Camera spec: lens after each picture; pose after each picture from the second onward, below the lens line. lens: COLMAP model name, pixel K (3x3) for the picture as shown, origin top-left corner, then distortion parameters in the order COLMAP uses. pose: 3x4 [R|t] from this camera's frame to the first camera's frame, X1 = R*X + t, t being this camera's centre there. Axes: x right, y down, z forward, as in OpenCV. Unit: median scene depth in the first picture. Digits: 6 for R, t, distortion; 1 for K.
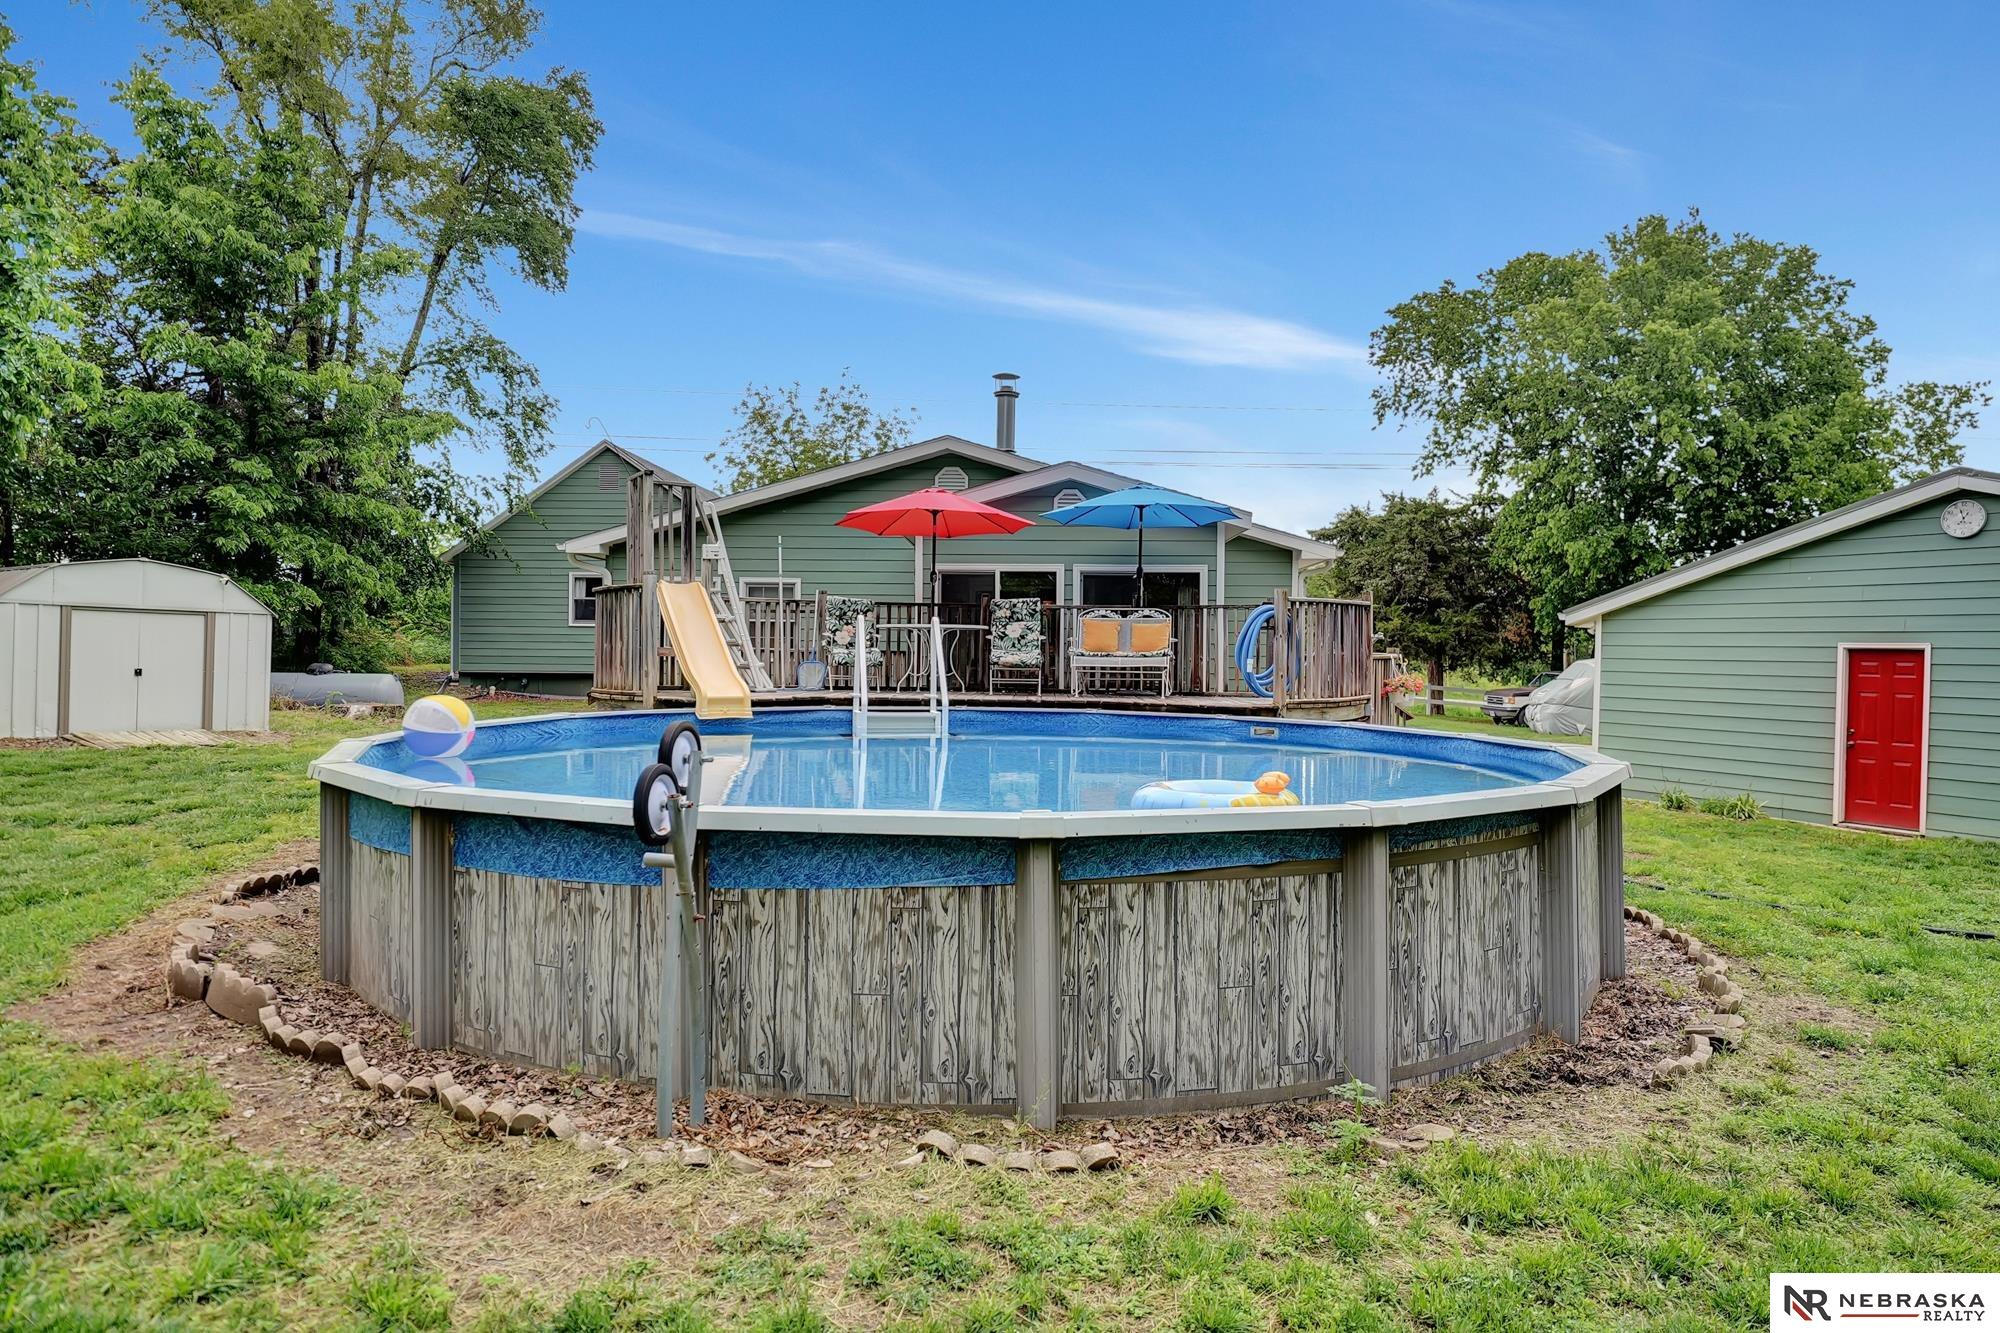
lens RADIAL K [[1136.2, 0, 1000.0], [0, 1136.2, 666.5], [0, 0, 1]] dist [0.013674, -0.000836]
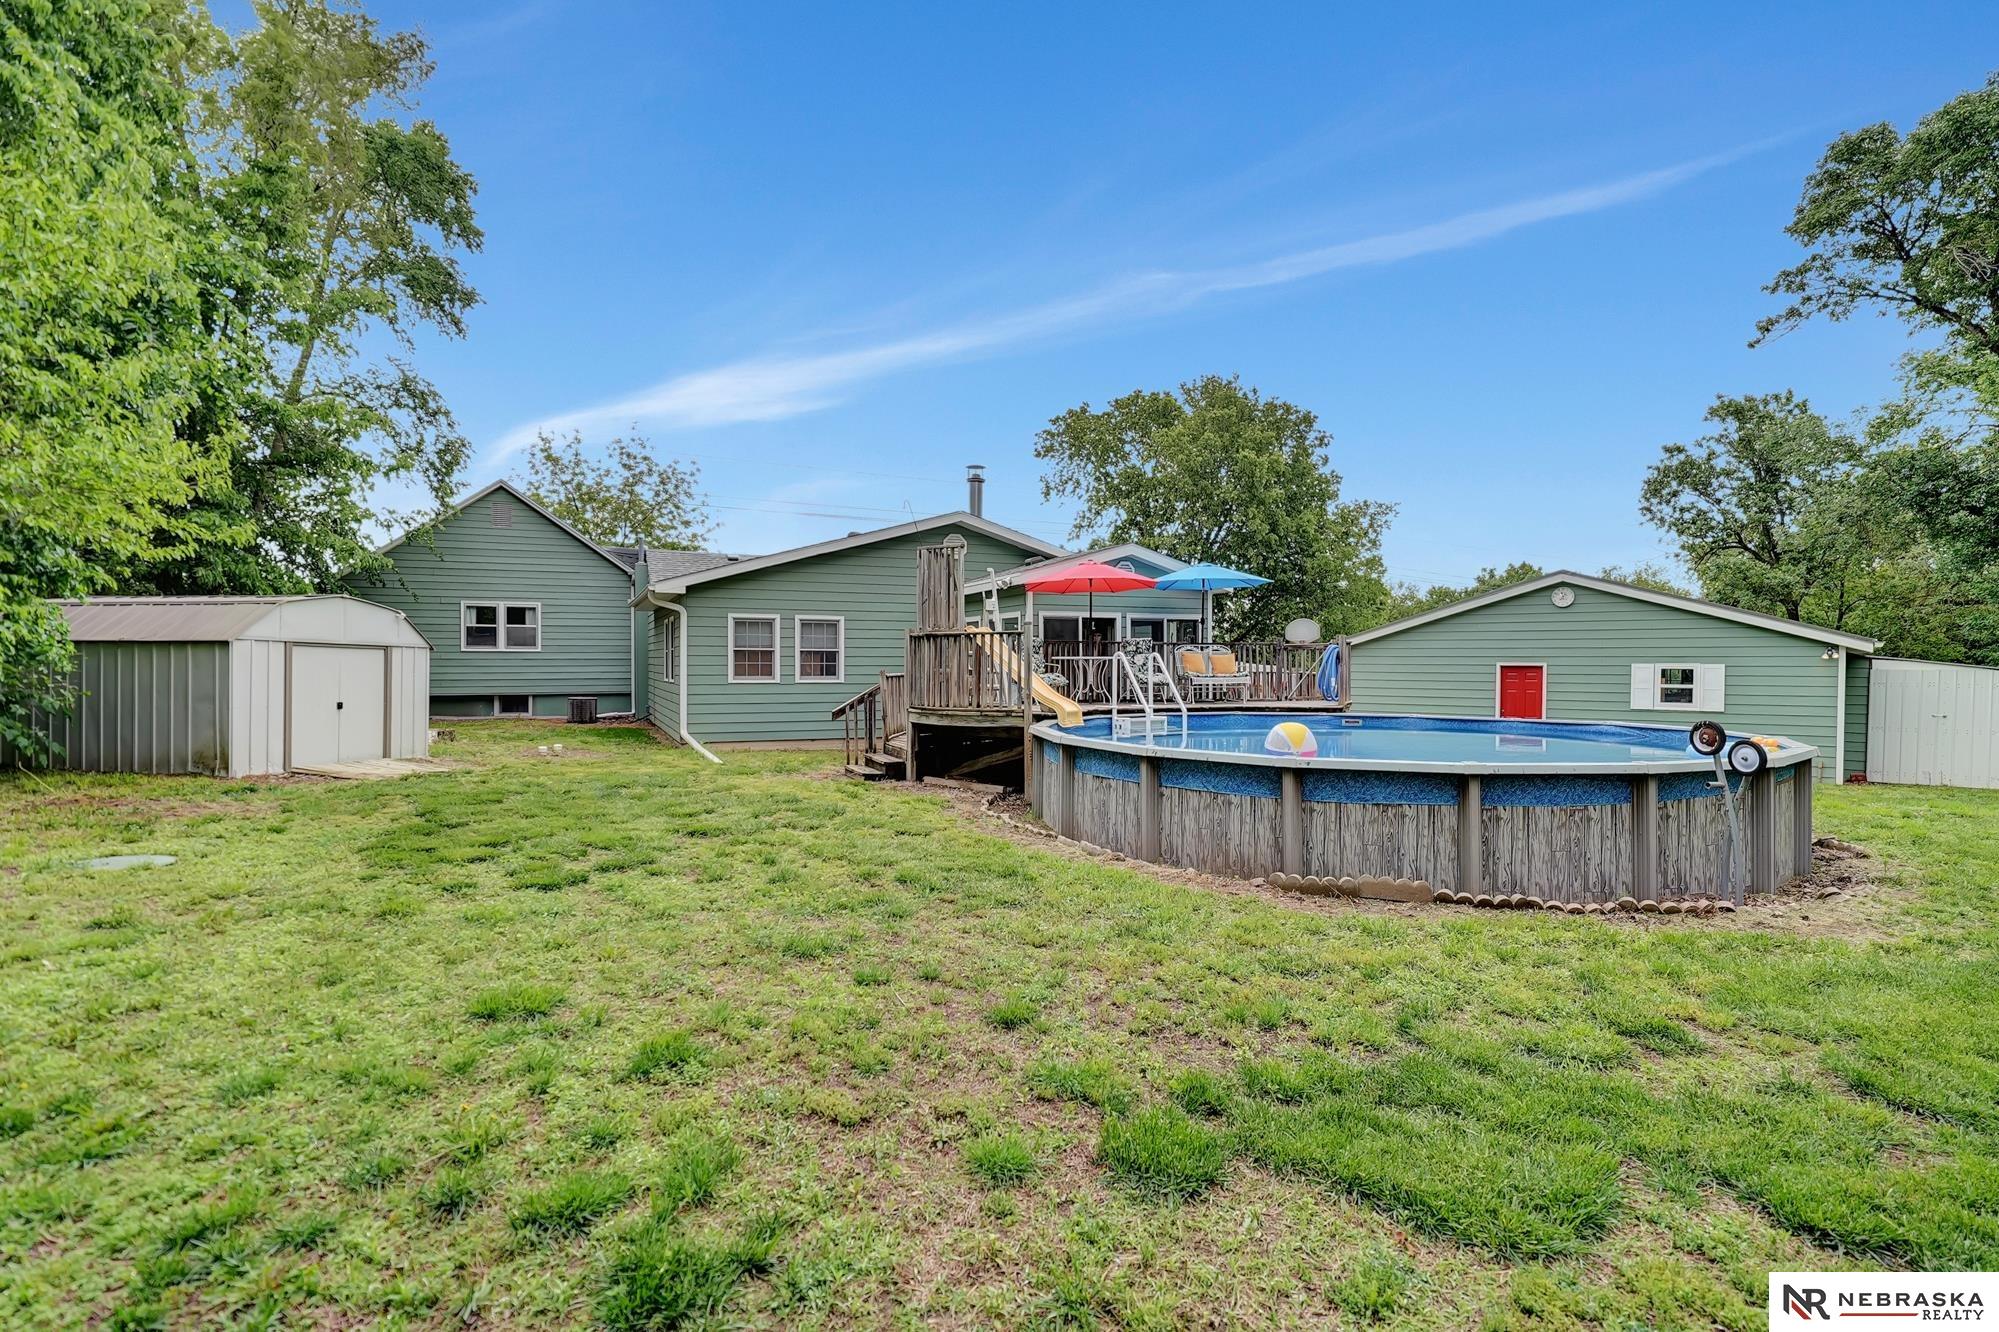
lens RADIAL K [[965.9, 0, 1002.7], [0, 965.9, 656.3], [0, 0, 1]] dist [-0.001611, 0.000049]
pose [[0.901260, -0.005895, 0.433238, -0.568330], [0.016617, 0.999642, -0.020966, -0.010961], [-0.432959, 0.026095, 0.901036, -0.036909]]
